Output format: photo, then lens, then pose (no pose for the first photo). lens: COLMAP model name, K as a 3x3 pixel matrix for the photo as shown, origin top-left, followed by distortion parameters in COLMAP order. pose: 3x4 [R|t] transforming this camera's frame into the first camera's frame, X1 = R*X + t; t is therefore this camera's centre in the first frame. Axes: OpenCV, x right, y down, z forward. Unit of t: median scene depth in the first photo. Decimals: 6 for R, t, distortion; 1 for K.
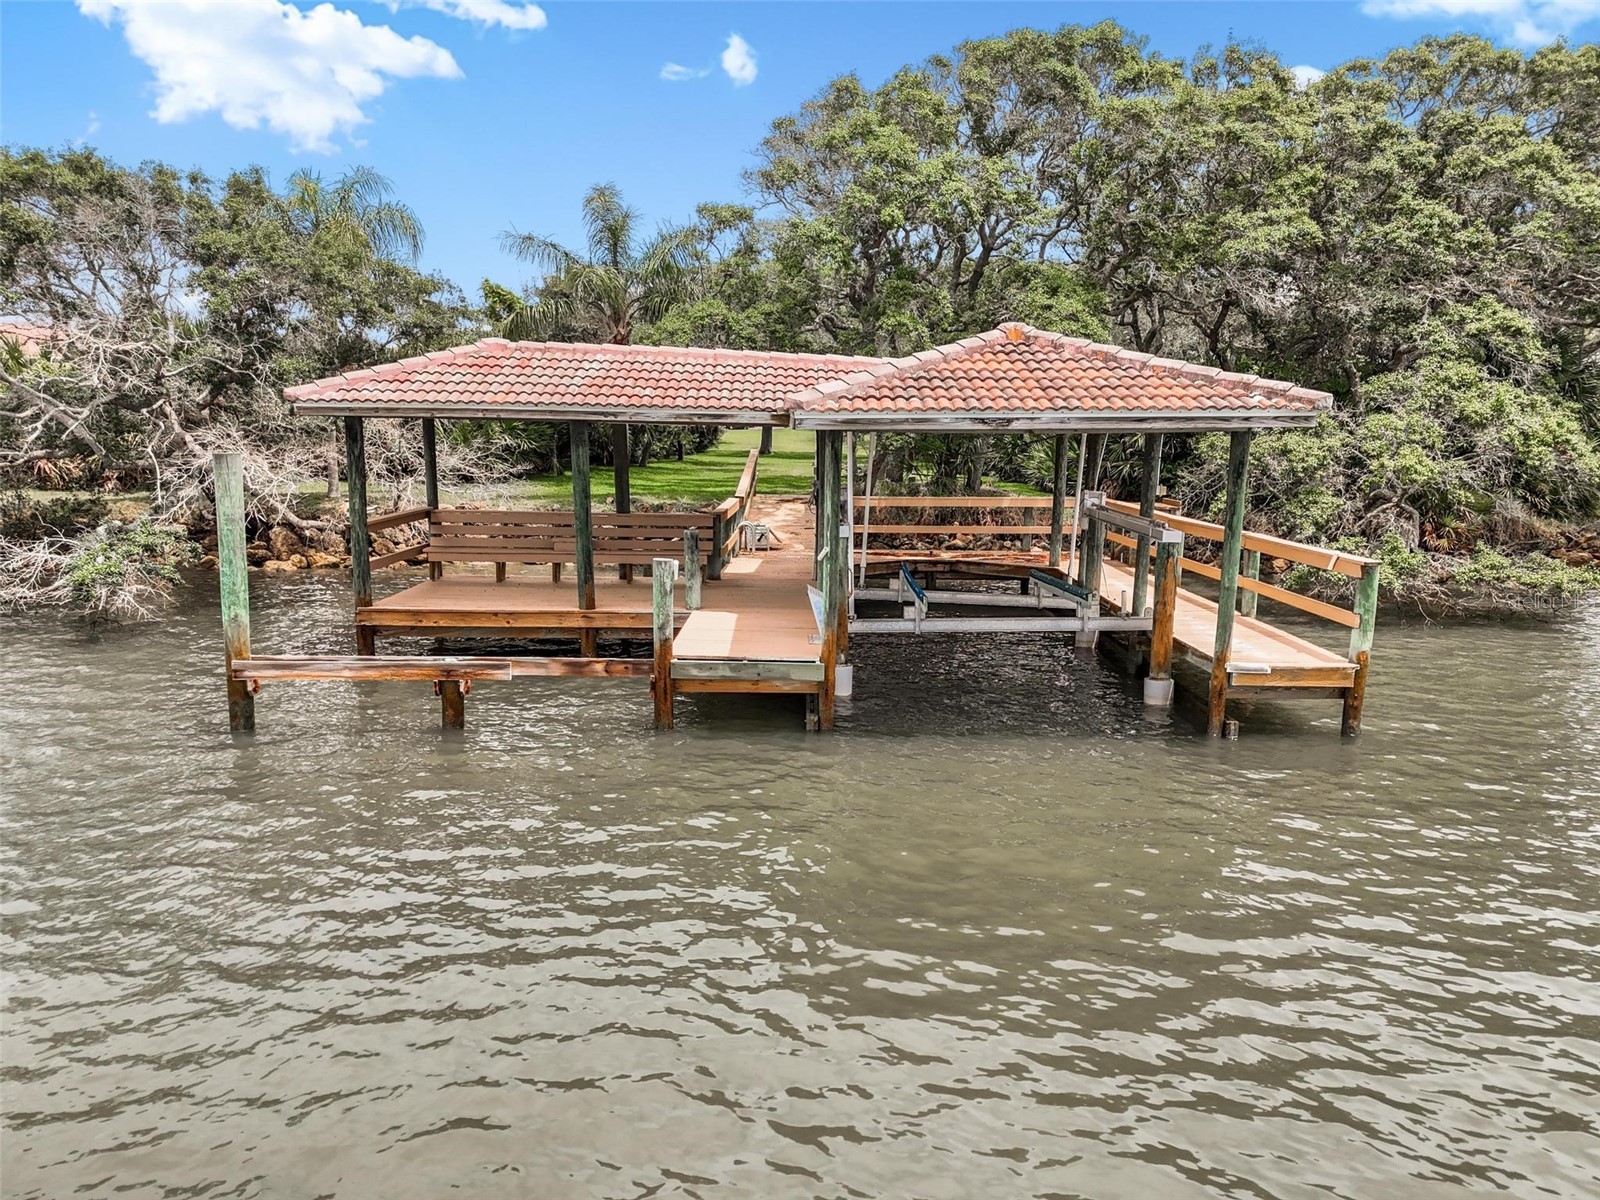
lens RADIAL K [[1171.5, 0, 800.0], [0, 1171.5, 600.0], [0, 0, 1]] dist [0.079352, -0.066695]
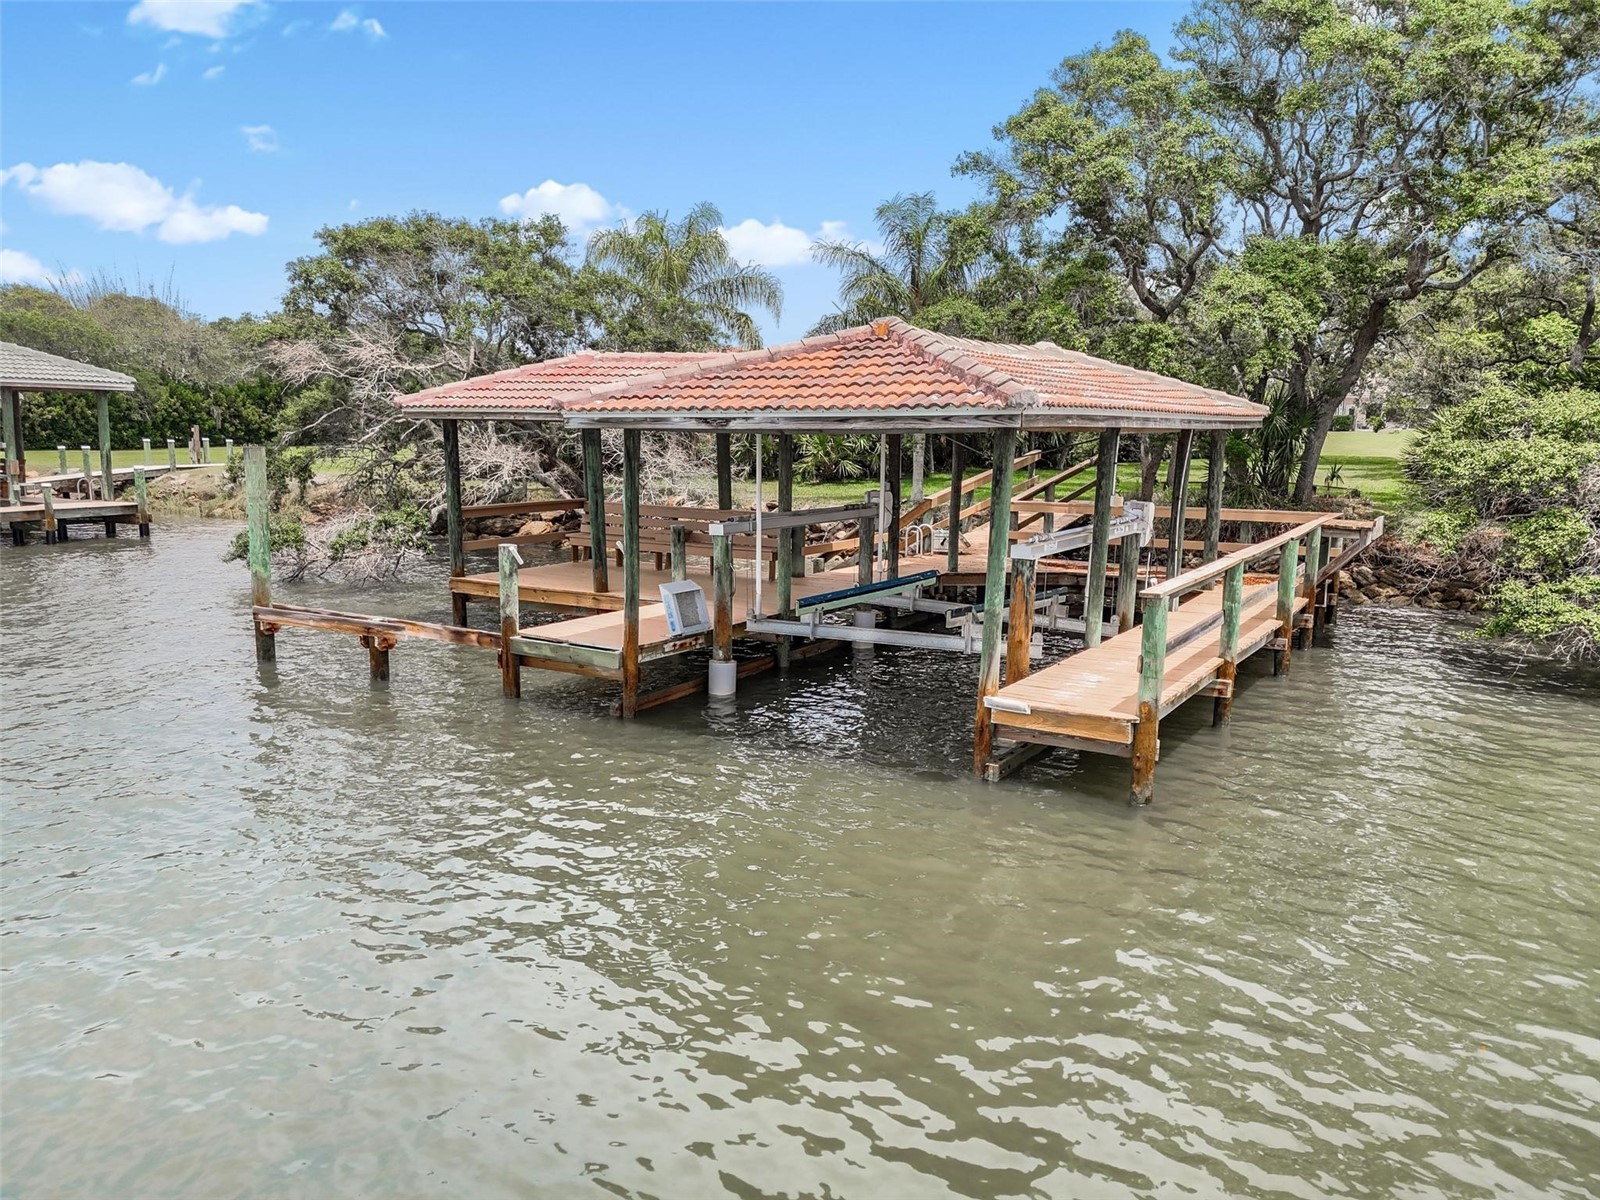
lens RADIAL K [[1171.5, 0, 800.0], [0, 1171.5, 600.0], [0, 0, 1]] dist [0.079352, -0.066695]
pose [[0.858715, 0.074419, -0.507021, 0.660678], [-0.076052, 0.996950, 0.017523, -0.022485], [0.506778, 0.023513, 0.861756, 0.172296]]
